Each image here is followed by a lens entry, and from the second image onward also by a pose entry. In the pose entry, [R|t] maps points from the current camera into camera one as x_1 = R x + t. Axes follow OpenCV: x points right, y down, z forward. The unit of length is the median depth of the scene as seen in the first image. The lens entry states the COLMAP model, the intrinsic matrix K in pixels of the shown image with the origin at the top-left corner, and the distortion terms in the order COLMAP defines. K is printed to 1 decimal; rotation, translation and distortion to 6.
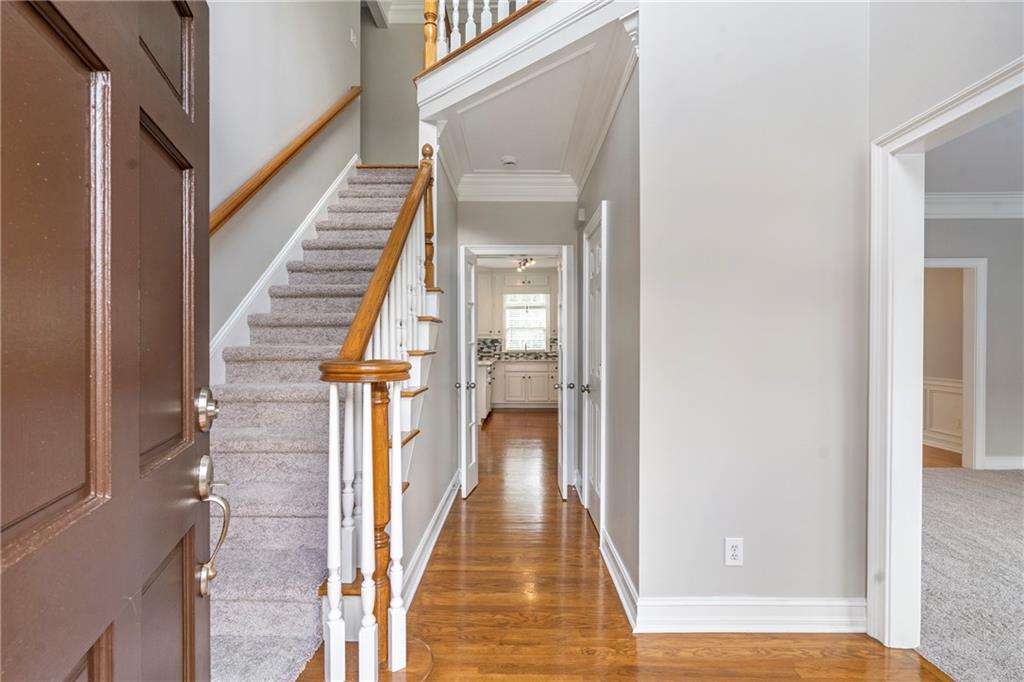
lens RADIAL K [[469.5, 0, 510.4], [0, 469.5, 342.5], [0, 0, 1]] dist [-0.007334, 0.003231]
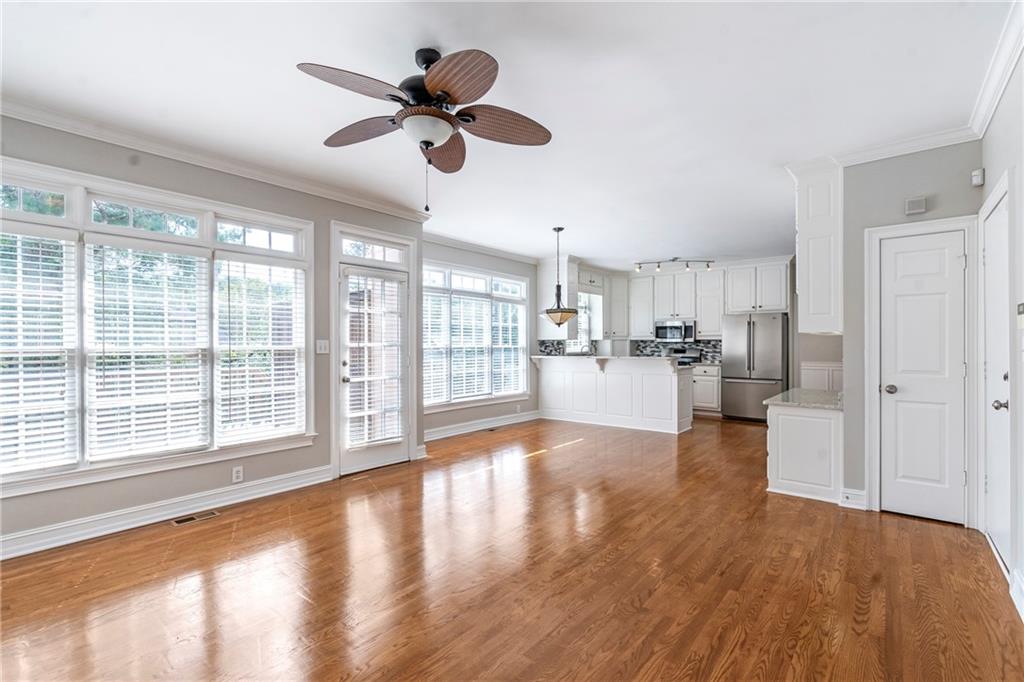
lens RADIAL K [[469.5, 0, 519.3], [0, 469.5, 342.4], [0, 0, 1]] dist [-0.007334, 0.003231]
pose [[0.599490, 0.002033, 0.800380, -0.797093], [0.001489, 0.999992, -0.003655, -0.000608], [-0.800381, 0.003383, 0.599482, 0.526880]]
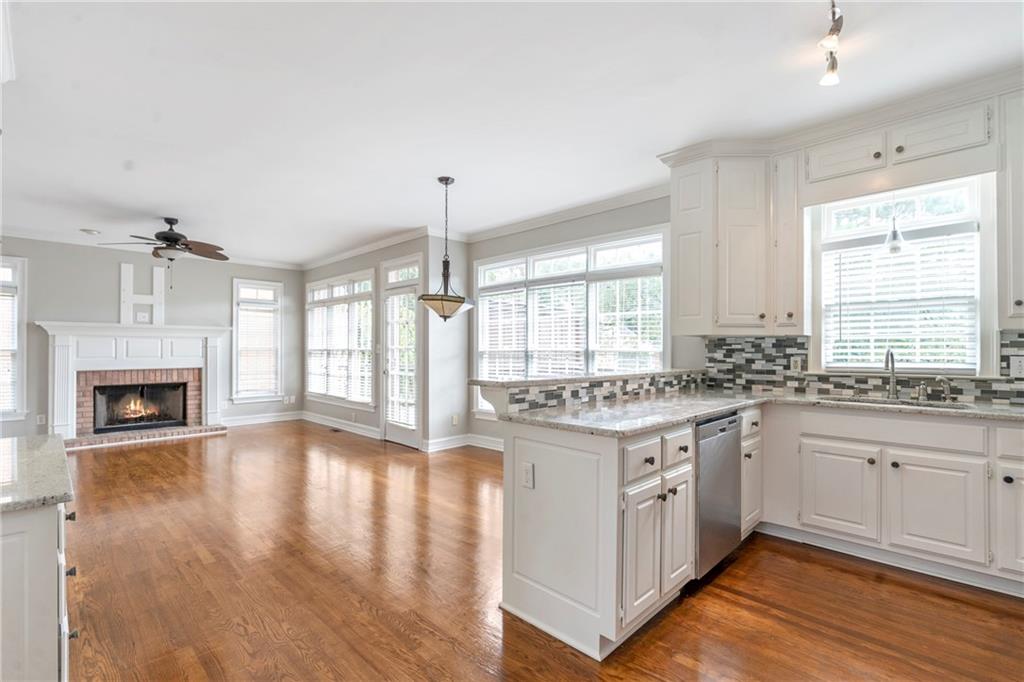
lens RADIAL K [[469.5, 0, 512.9], [0, 469.5, 345.2], [0, 0, 1]] dist [-0.007334, 0.003231]
pose [[0.733767, -0.004789, -0.679384, 0.059750], [-0.000997, 0.999966, -0.008126, 0.002207], [0.679401, 0.006640, 0.733738, 0.584040]]
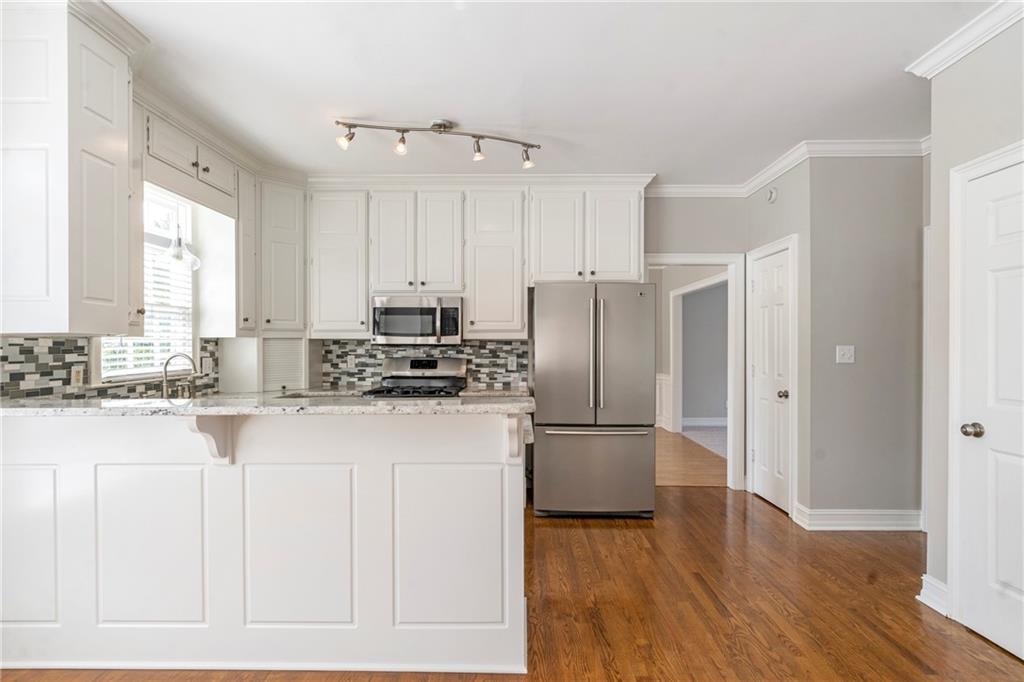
lens RADIAL K [[519.2, 0, 514.8], [0, 519.2, 346.3], [0, 0, 1]] dist [-0.006982, 0.004201]
pose [[-0.011895, -0.002597, 0.999926, -0.321915], [0.000495, 0.999996, 0.002603, -0.003620], [-0.999929, 0.000526, -0.011894, 0.758913]]
